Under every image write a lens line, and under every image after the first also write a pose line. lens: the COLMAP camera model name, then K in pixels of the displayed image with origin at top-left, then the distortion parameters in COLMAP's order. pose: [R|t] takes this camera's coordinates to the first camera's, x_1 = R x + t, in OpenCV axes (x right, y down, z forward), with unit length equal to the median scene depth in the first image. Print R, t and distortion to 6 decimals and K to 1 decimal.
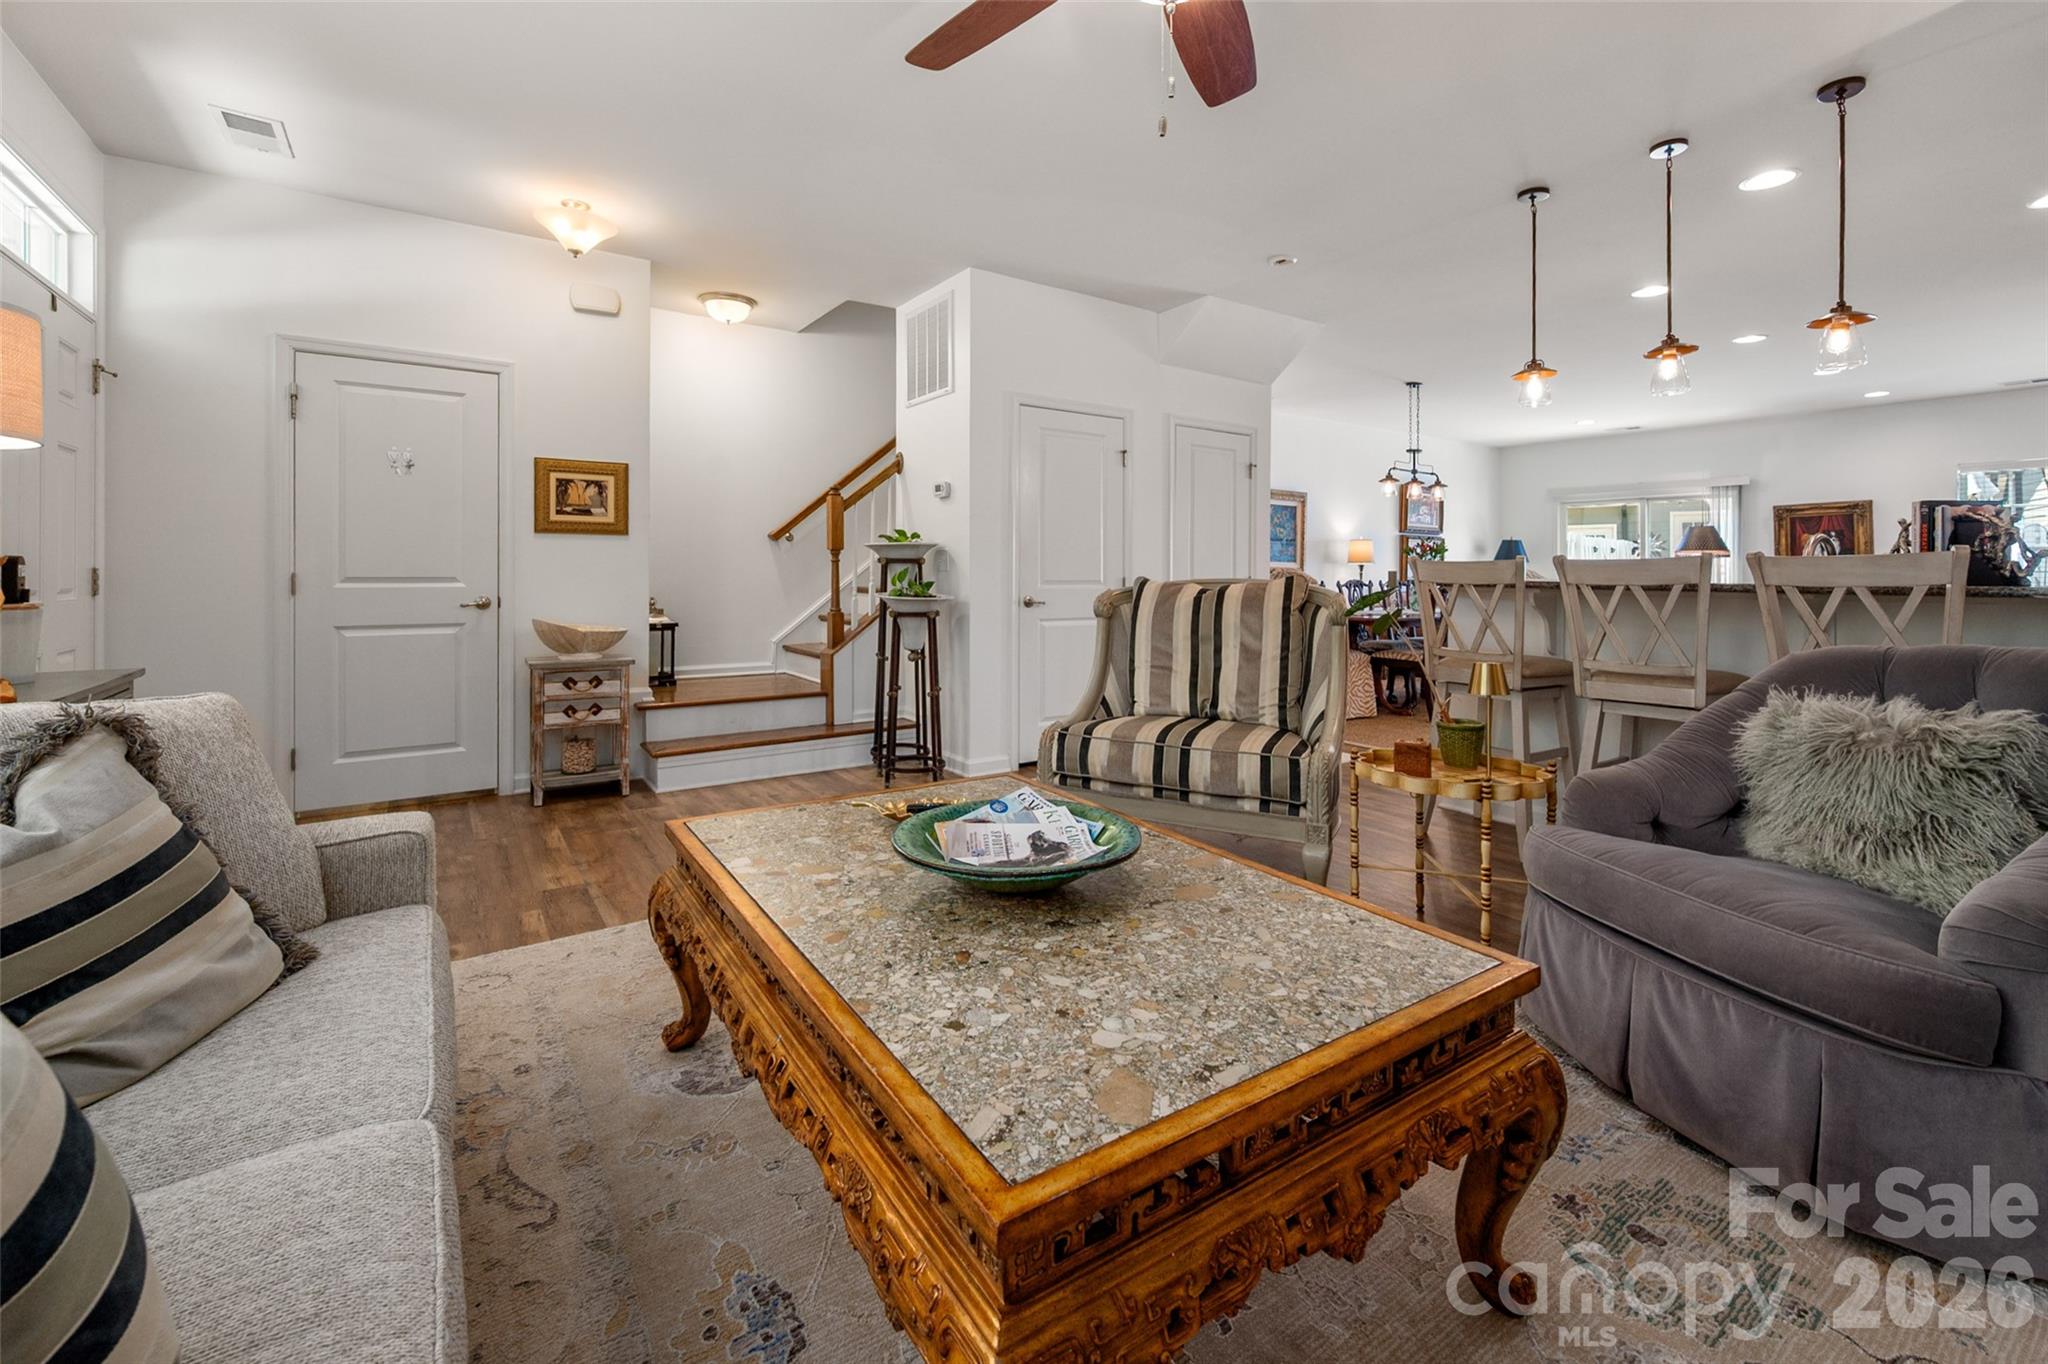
lens RADIAL K [[835.1, 0, 1026.3], [0, 835.1, 569.2], [0, 0, 1]] dist [-0.003443, 0.000393]
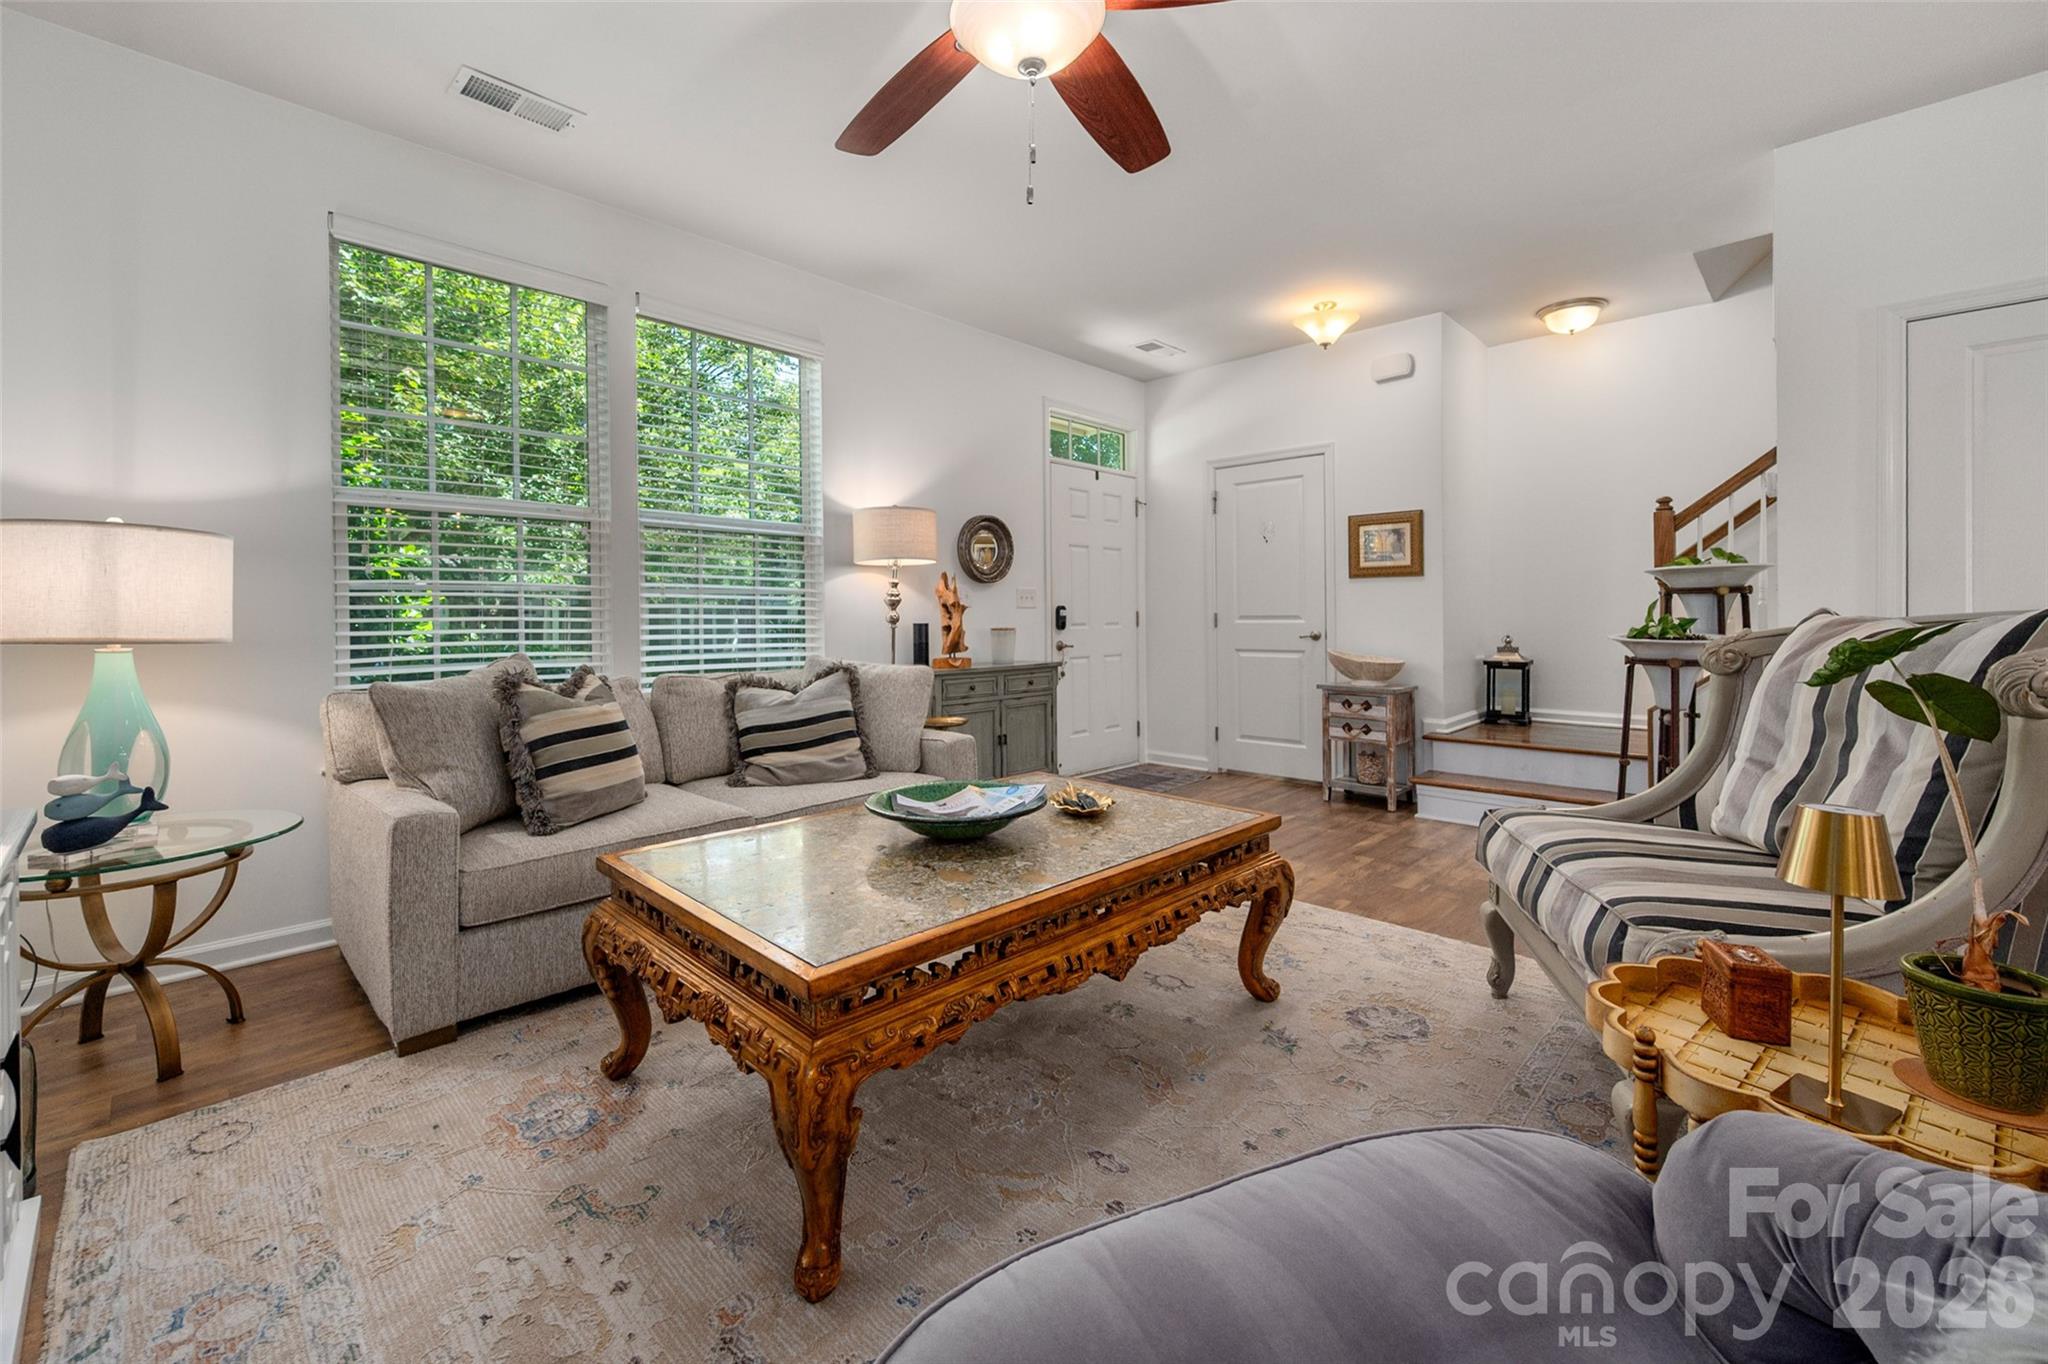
lens RADIAL K [[835.1, 0, 1026.6], [0, 835.1, 617.5], [0, 0, 1]] dist [-0.003443, 0.000393]
pose [[0.207043, -0.002258, -0.978329, 0.509085], [0.010691, 0.999943, -0.000045, 0.008315], [0.978274, -0.010450, 0.207055, 0.302492]]
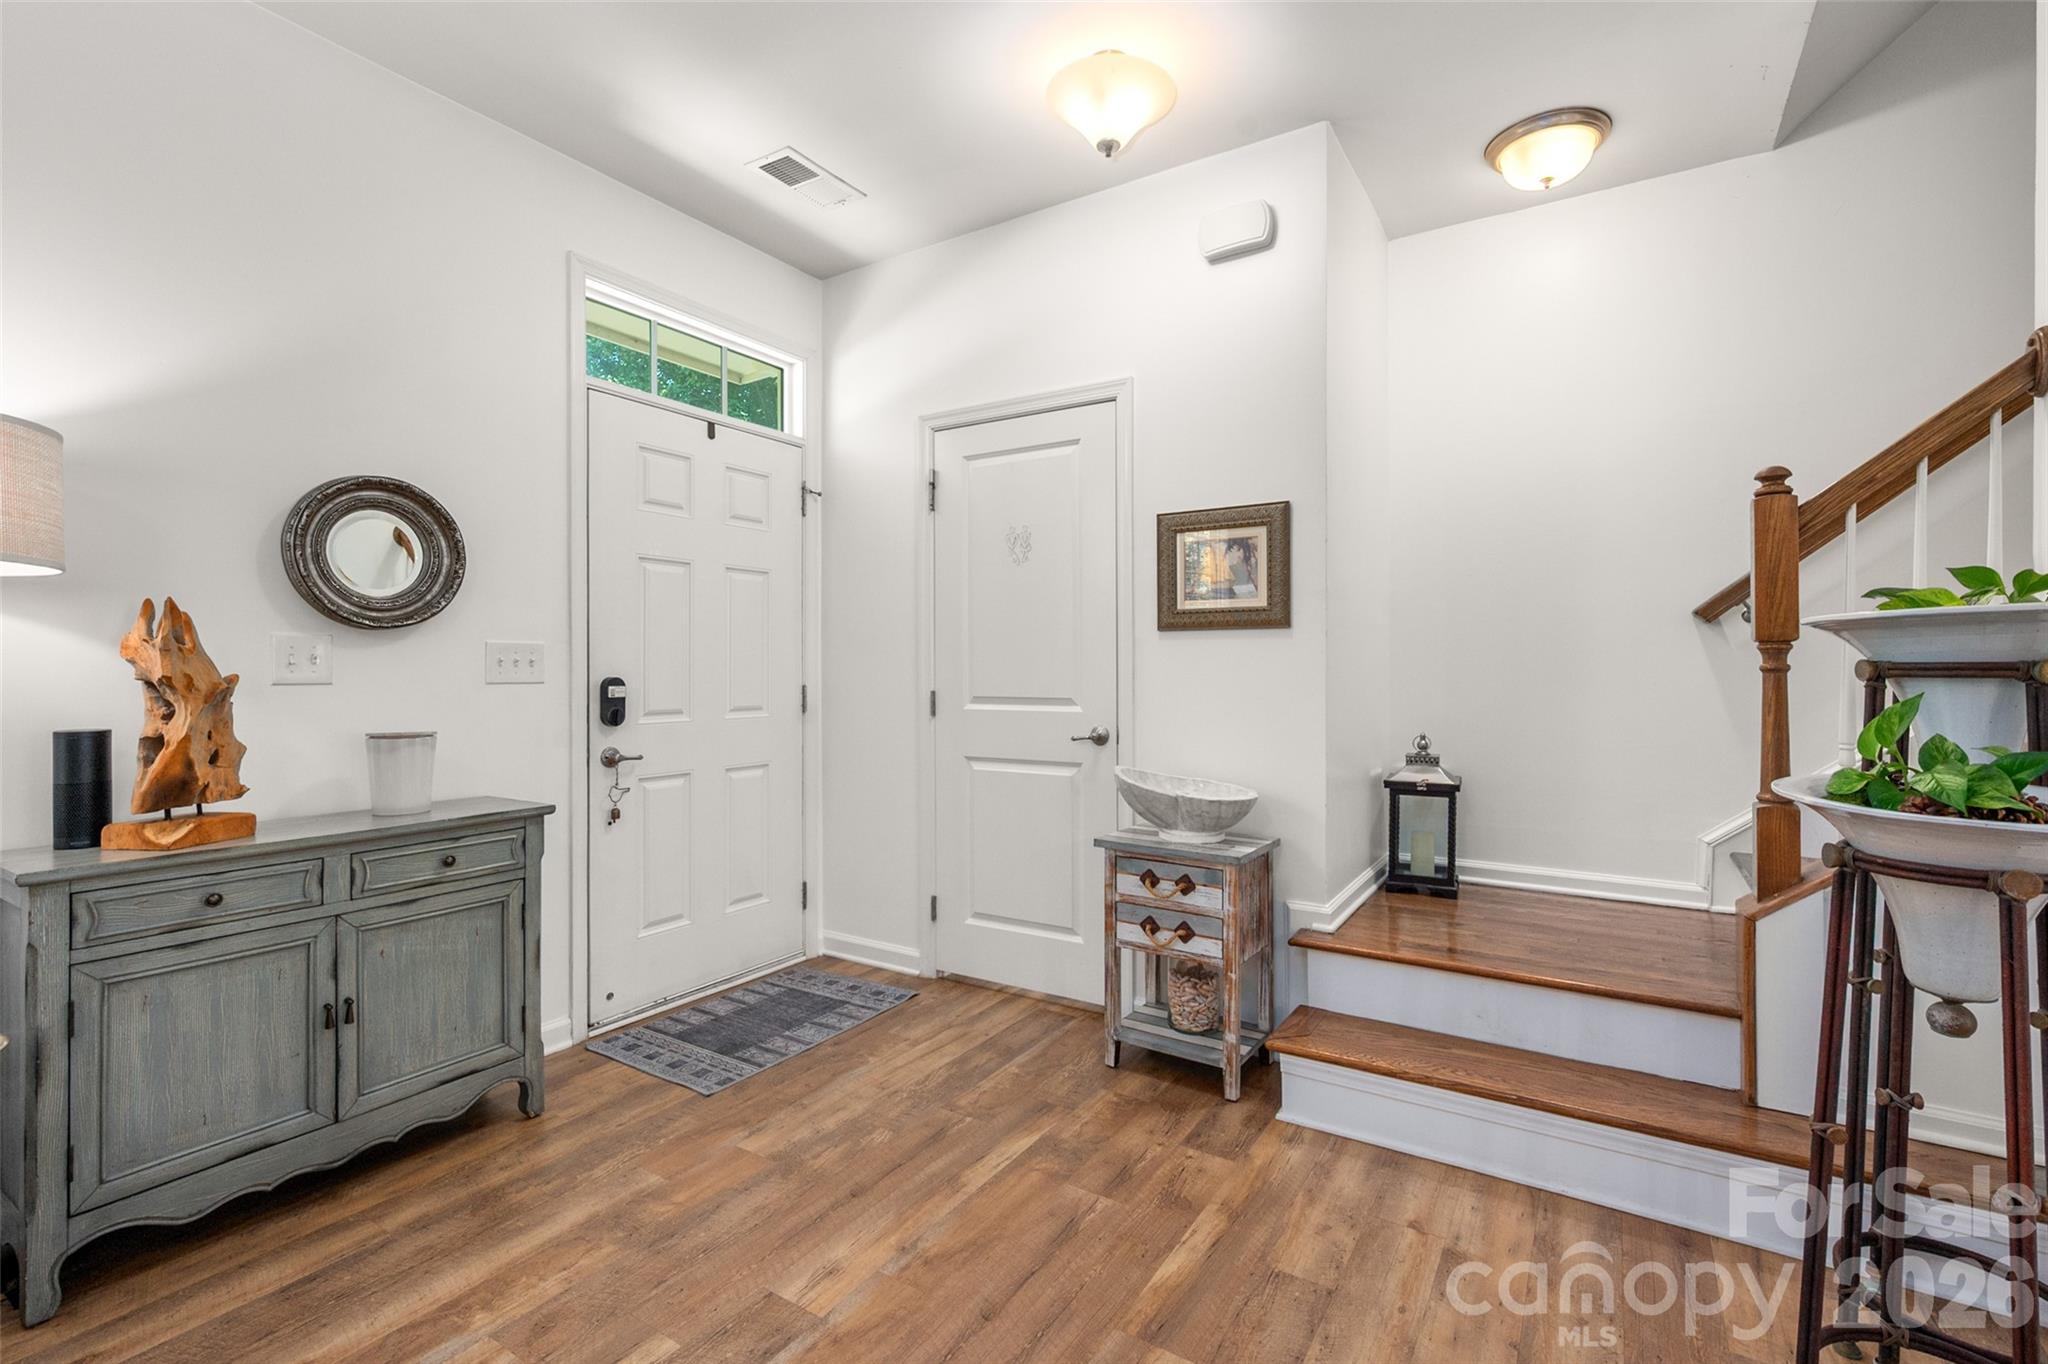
lens RADIAL K [[922.6, 0, 1021.7], [0, 922.6, 675.9], [0, 0, 1]] dist [0.000607, 0.000384]
pose [[0.393016, 0.000551, -0.919531, 0.026038], [0.004825, 0.999985, 0.002662, -0.011634], [0.919519, -0.005483, 0.393008, 0.641189]]
